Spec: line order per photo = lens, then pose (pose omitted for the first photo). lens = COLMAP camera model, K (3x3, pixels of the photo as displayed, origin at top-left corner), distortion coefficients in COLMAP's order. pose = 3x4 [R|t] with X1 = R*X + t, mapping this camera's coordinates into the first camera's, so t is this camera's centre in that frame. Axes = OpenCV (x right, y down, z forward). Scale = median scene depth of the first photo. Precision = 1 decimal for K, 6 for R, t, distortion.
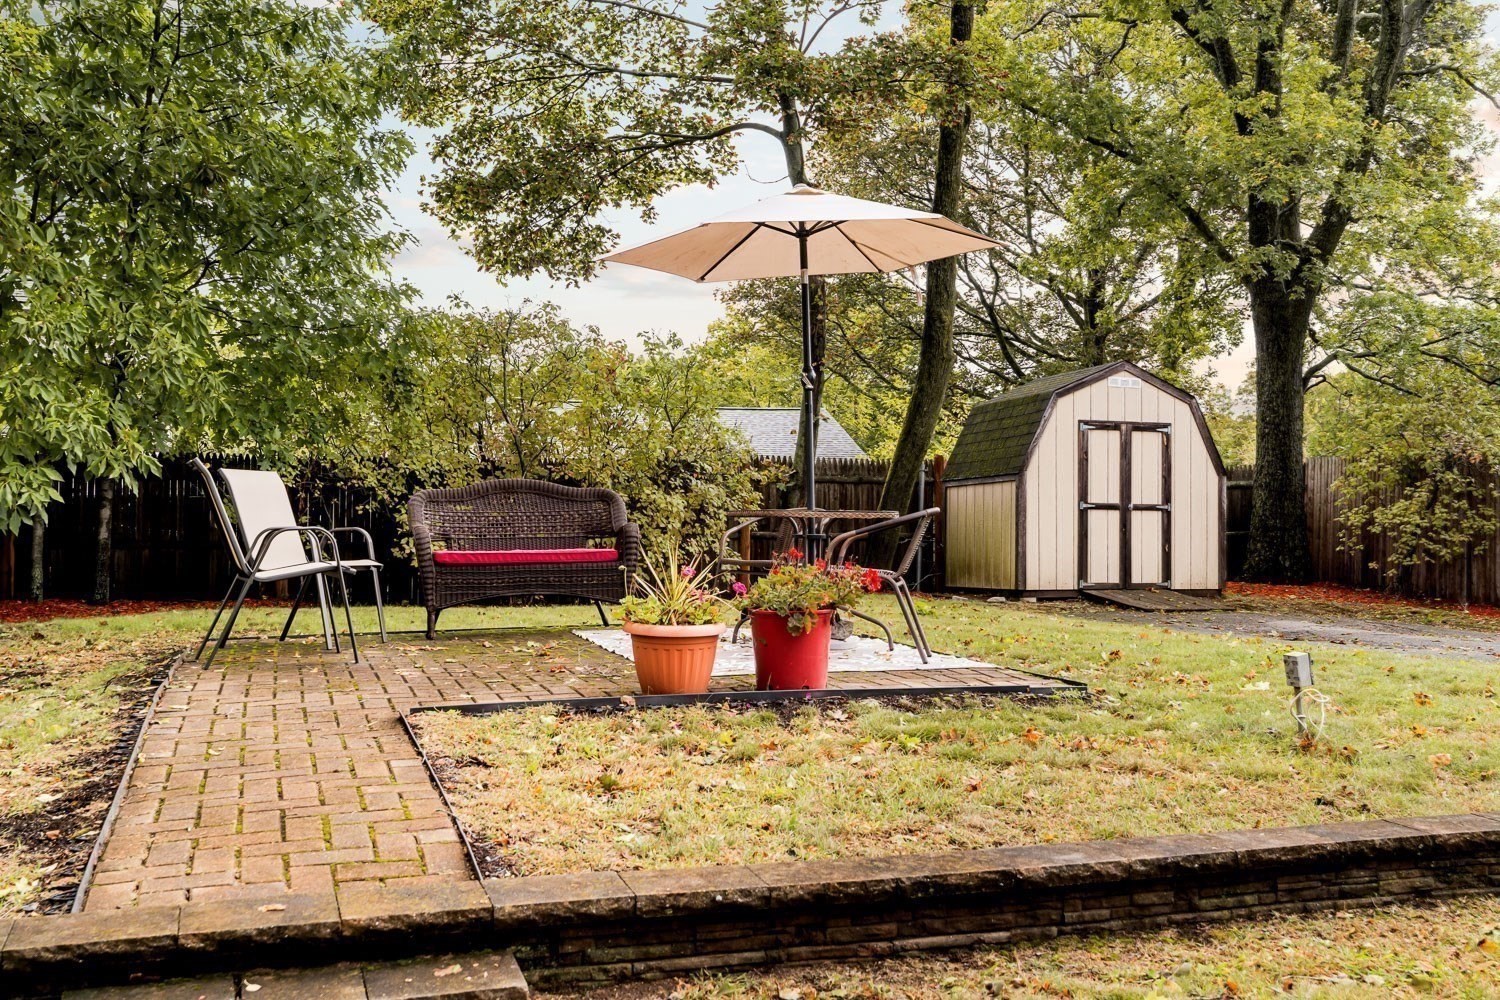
lens RADIAL K [[1517.8, 0, 750.8], [0, 1517.8, 501.0], [0, 0, 1]] dist [0.011202, 0.000000]
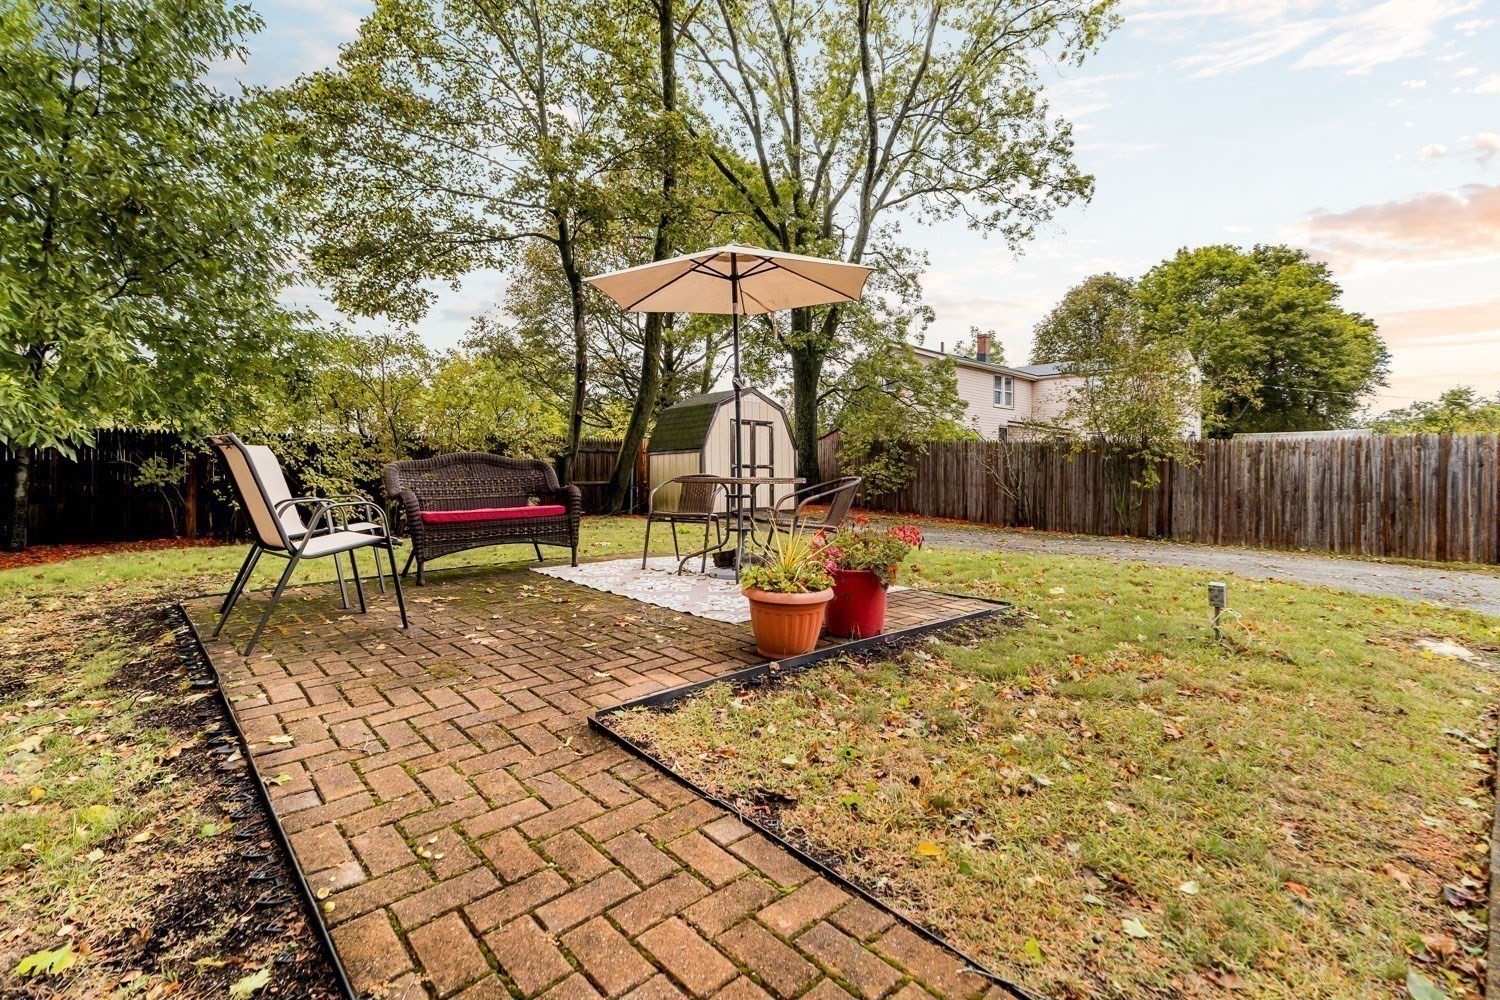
lens RADIAL K [[689.4, 0, 714.3], [0, 689.4, 465.0], [0, 0, 1]] dist [-0.003082, 0.001631]
pose [[0.910776, -0.003523, 0.412885, -0.141454], [-0.001258, 0.999935, 0.011307, -0.007313], [-0.412898, -0.010818, 0.910713, 0.254861]]
